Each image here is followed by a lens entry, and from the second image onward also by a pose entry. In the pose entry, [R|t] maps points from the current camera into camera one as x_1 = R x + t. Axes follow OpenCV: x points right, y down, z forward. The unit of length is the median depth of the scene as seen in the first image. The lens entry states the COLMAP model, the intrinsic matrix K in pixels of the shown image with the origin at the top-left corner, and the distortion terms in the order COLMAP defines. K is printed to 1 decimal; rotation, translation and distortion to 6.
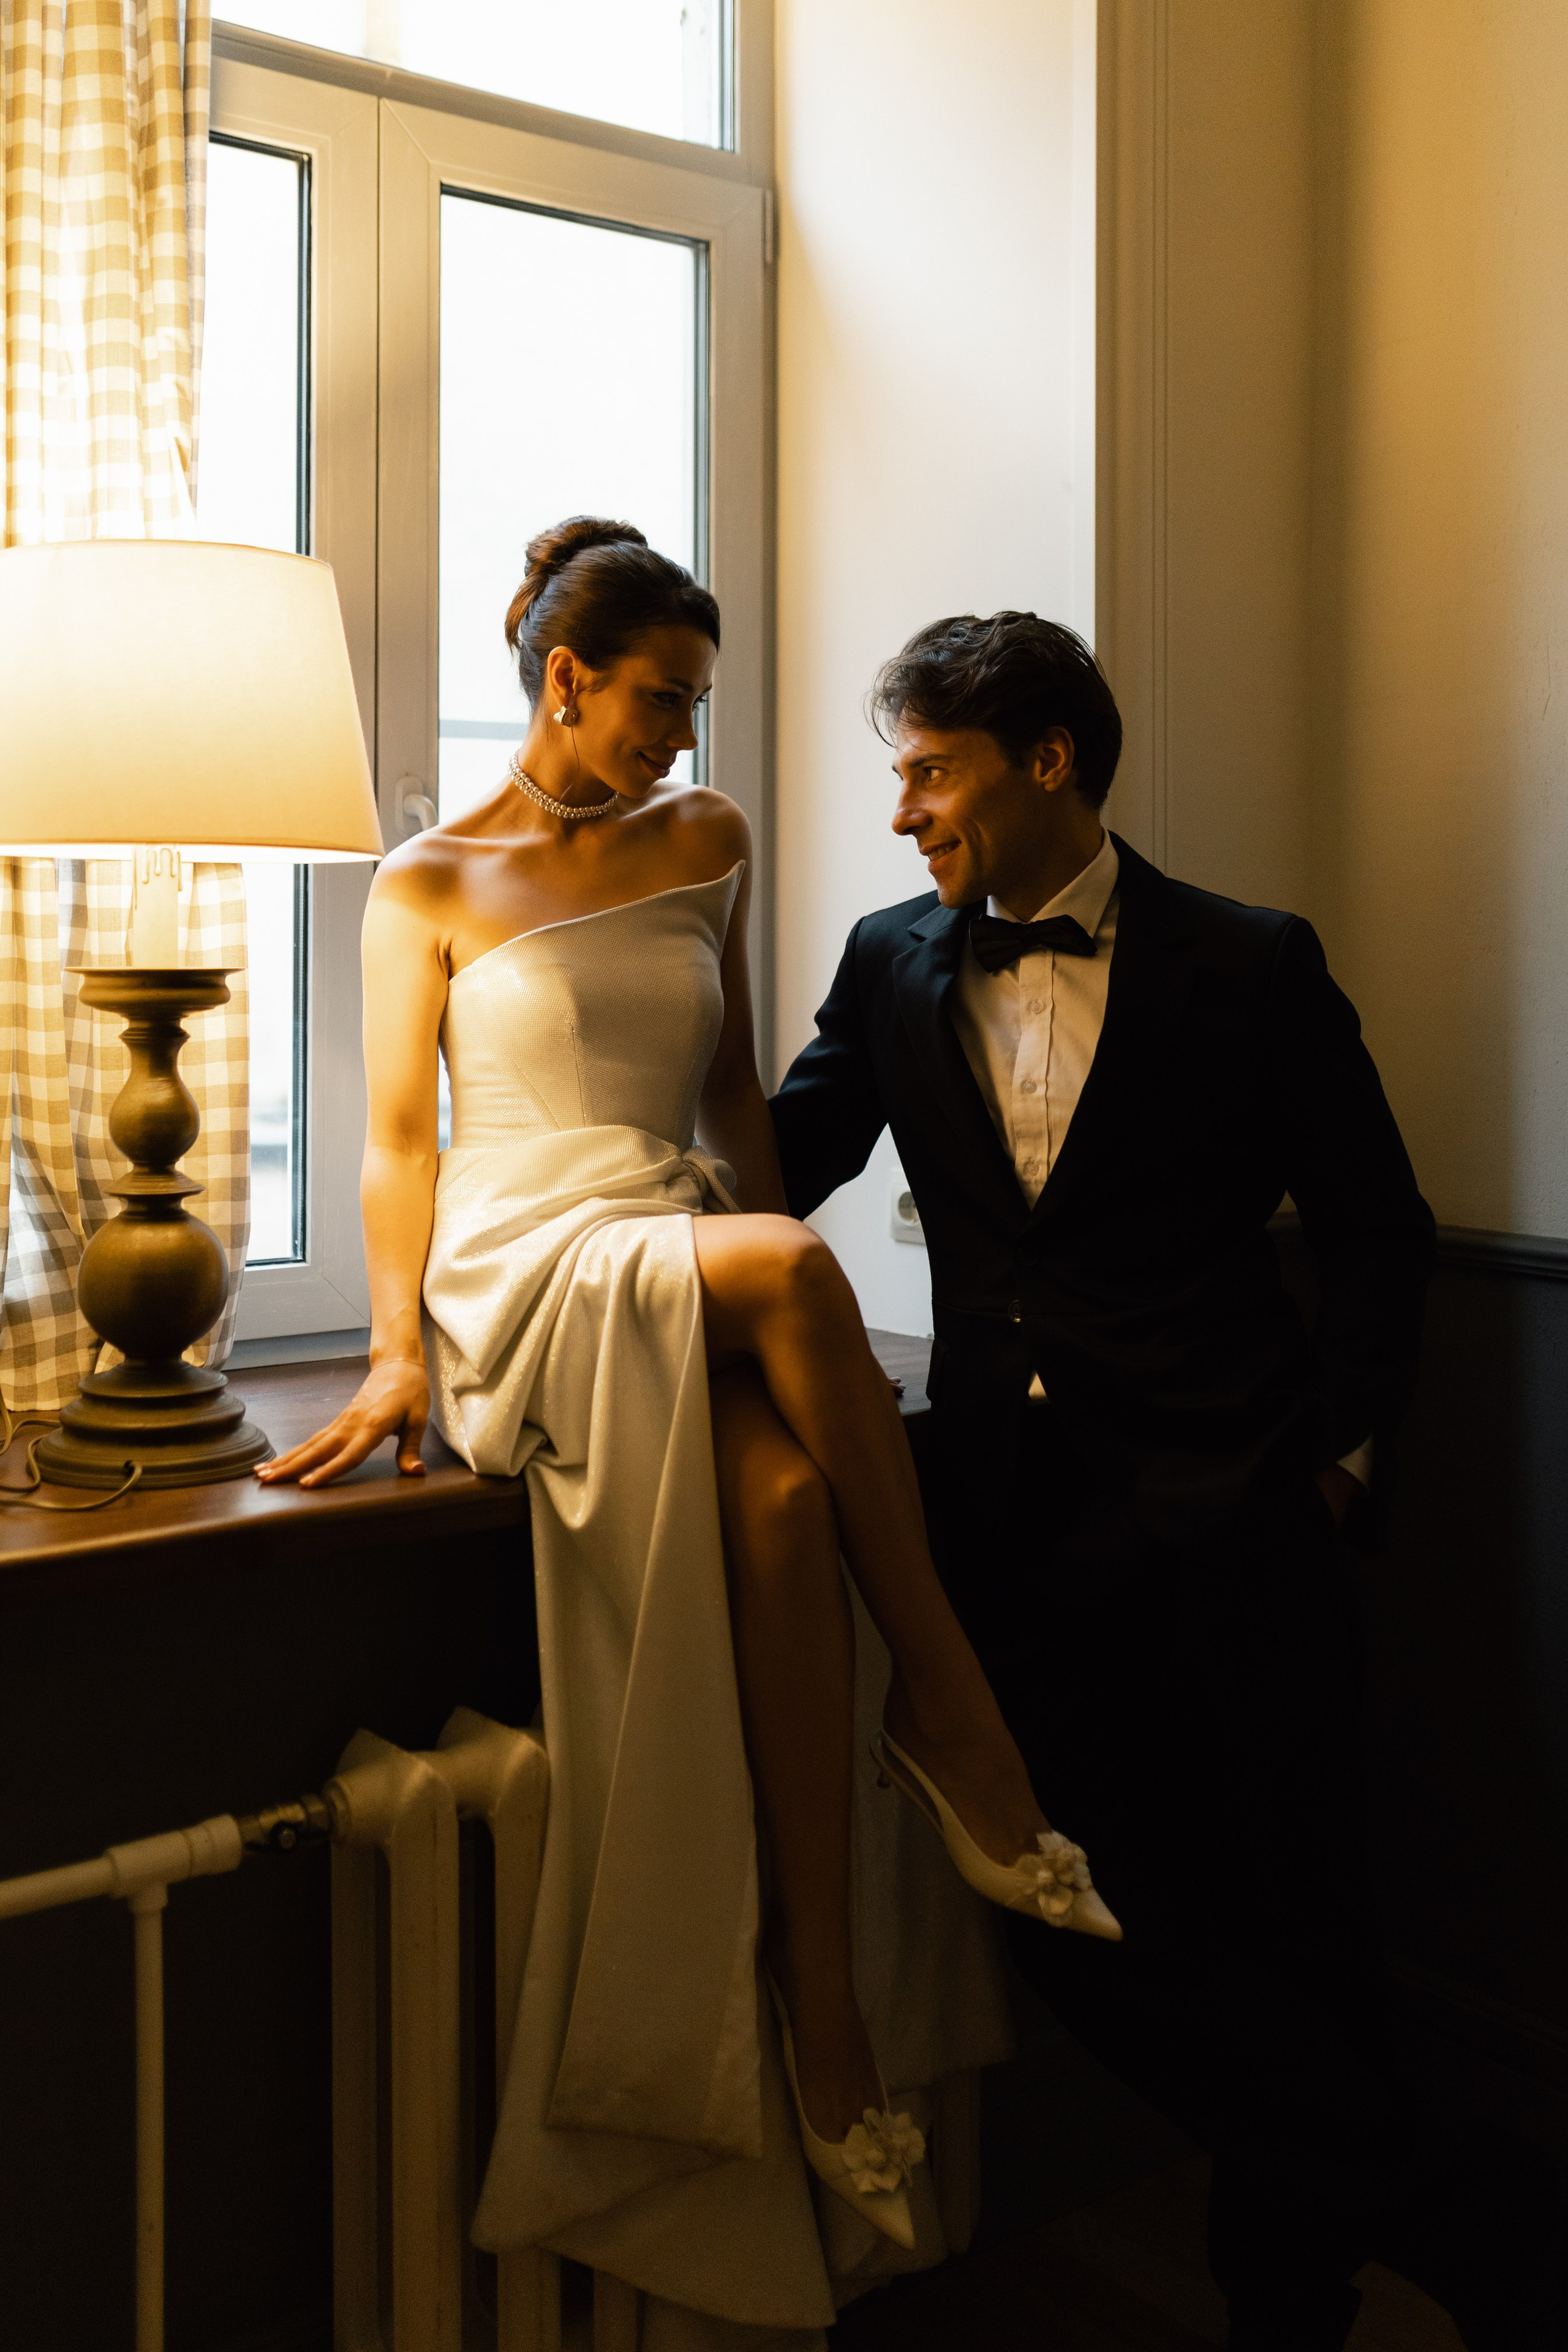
lens RADIAL K [[2327.5, 0, 723.8], [0, 2327.5, 1075.3], [0, 0, 1]] dist [-0.034174, 0.000000]
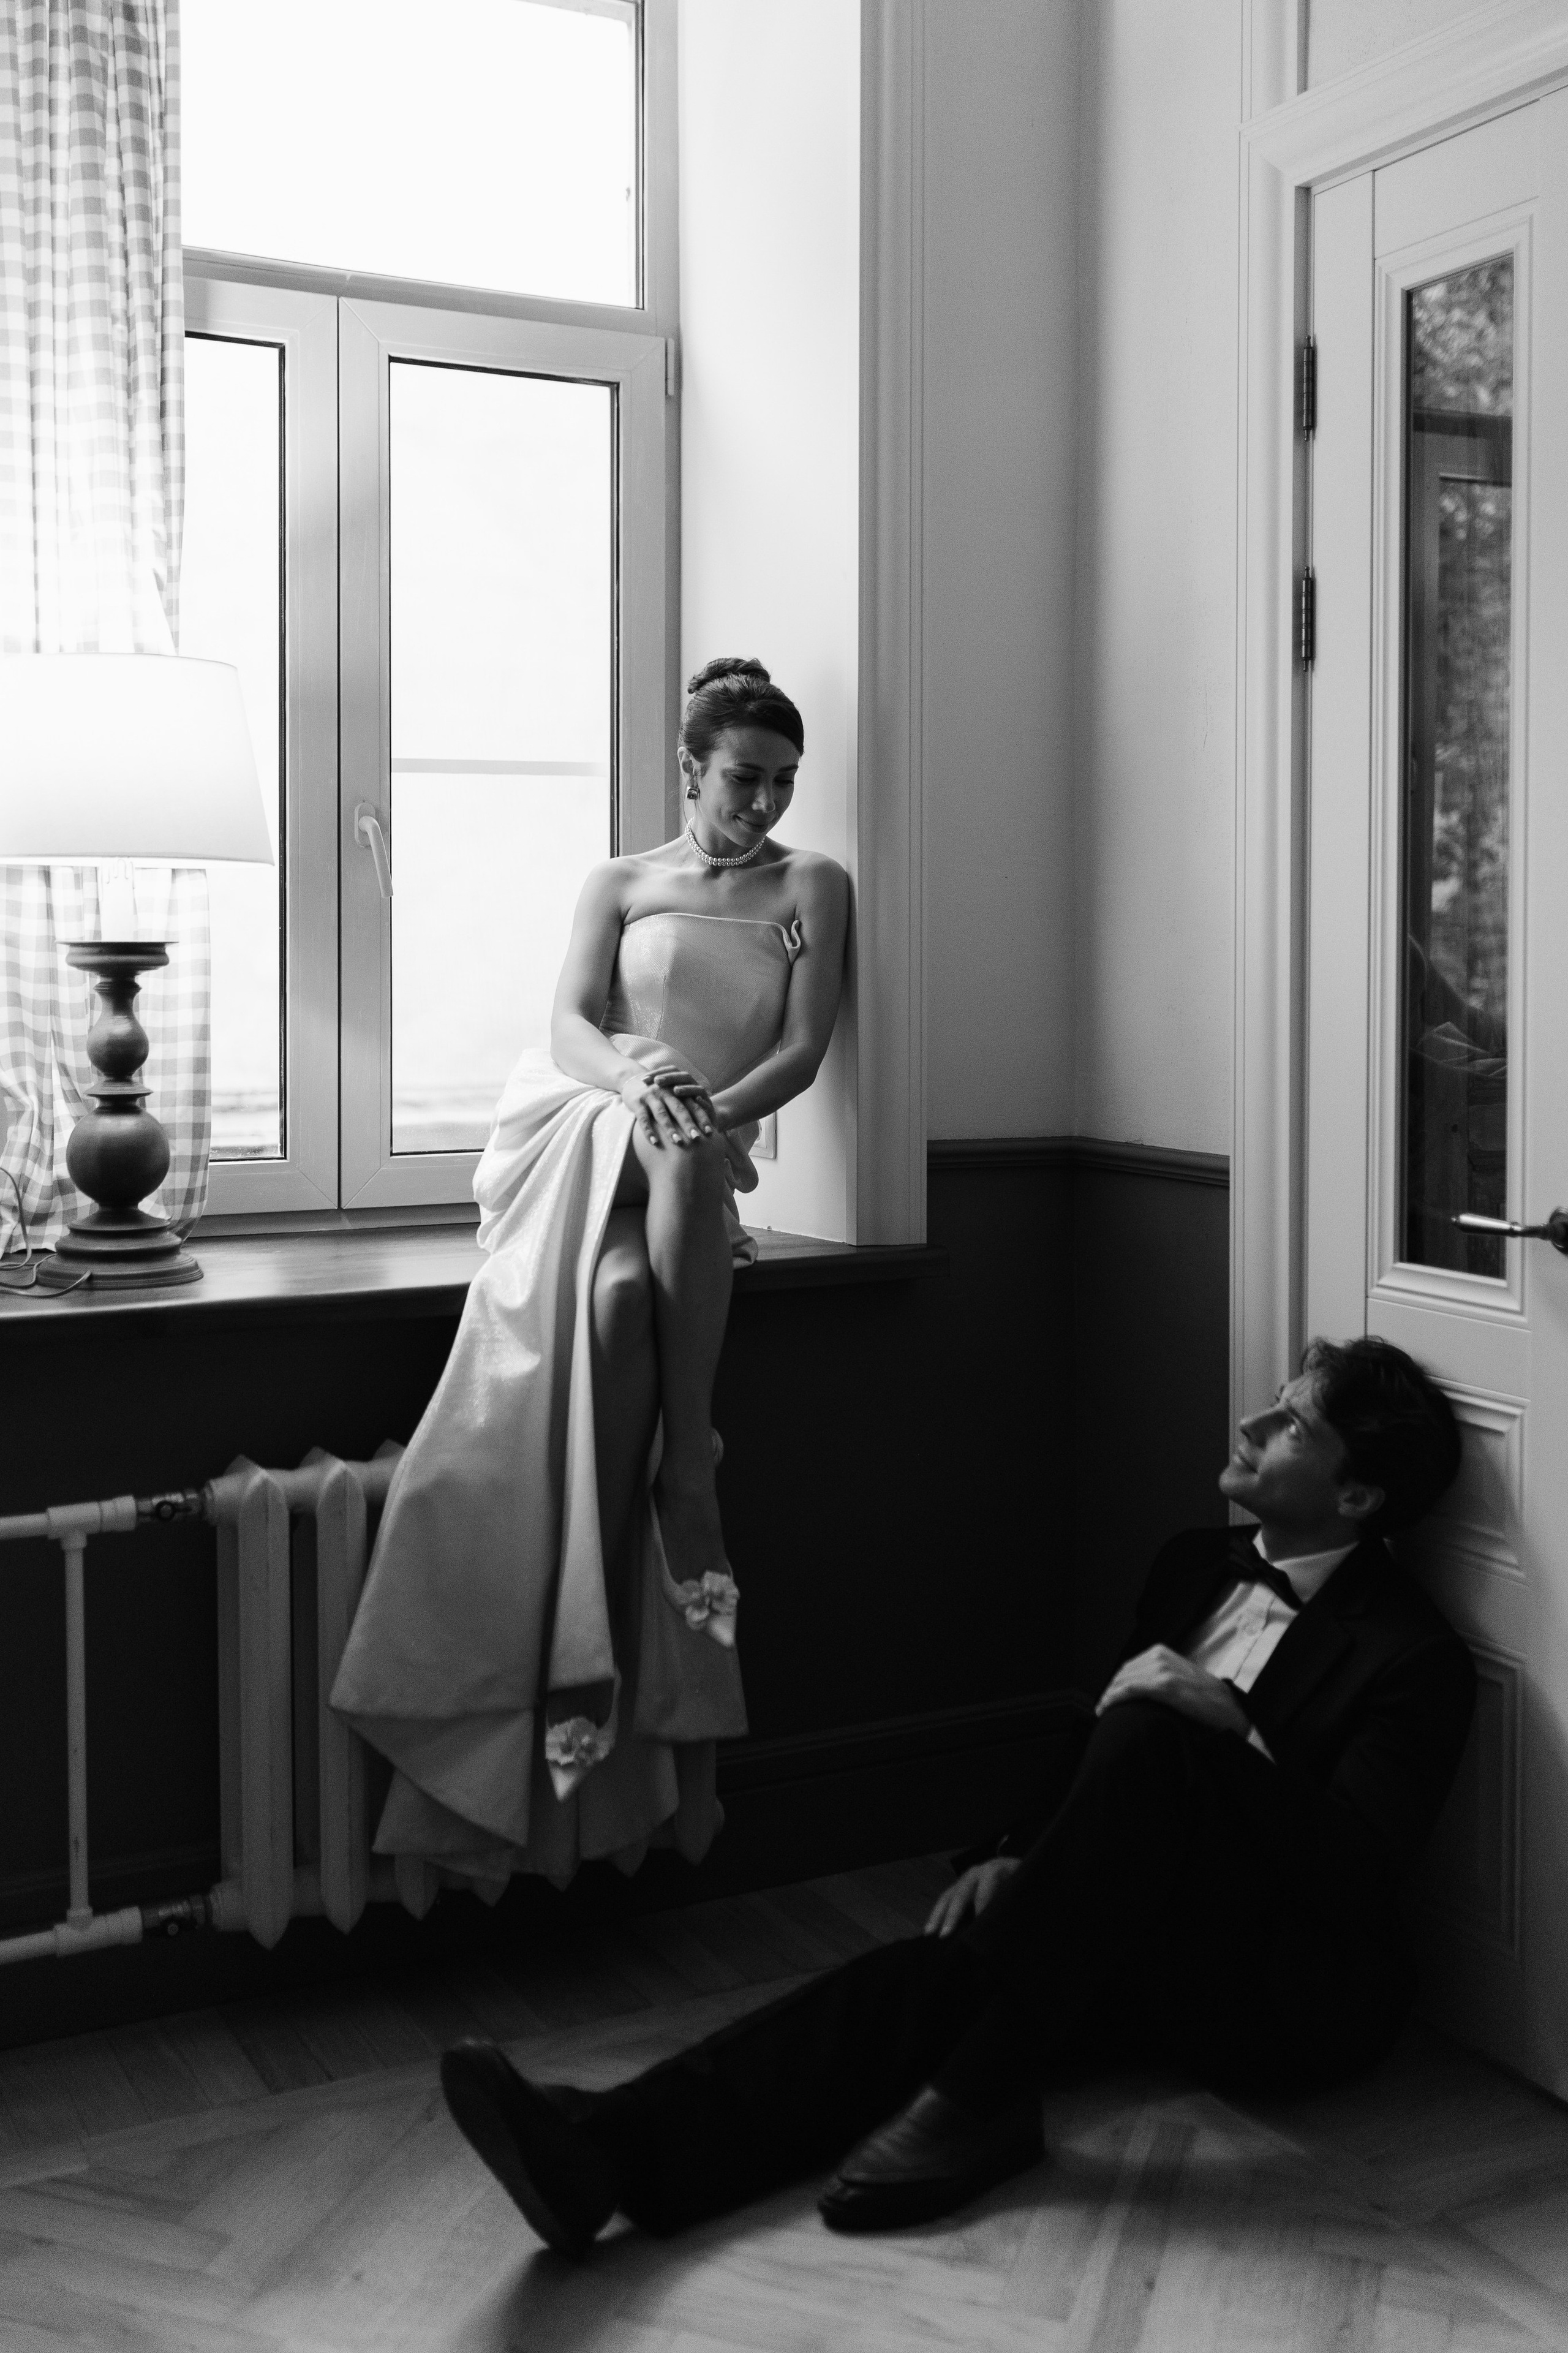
lens RADIAL K [[2328.3, 0, 784.4], [0, 2328.3, 1167.3], [0, 0, 1]] dist [-0.034174, 0.000000]
pose [[0.990632, 0.014093, -0.135831, 0.371576], [-0.008390, 0.999062, 0.042471, 0.030525], [0.136302, -0.040934, 0.989821, -0.398940]]
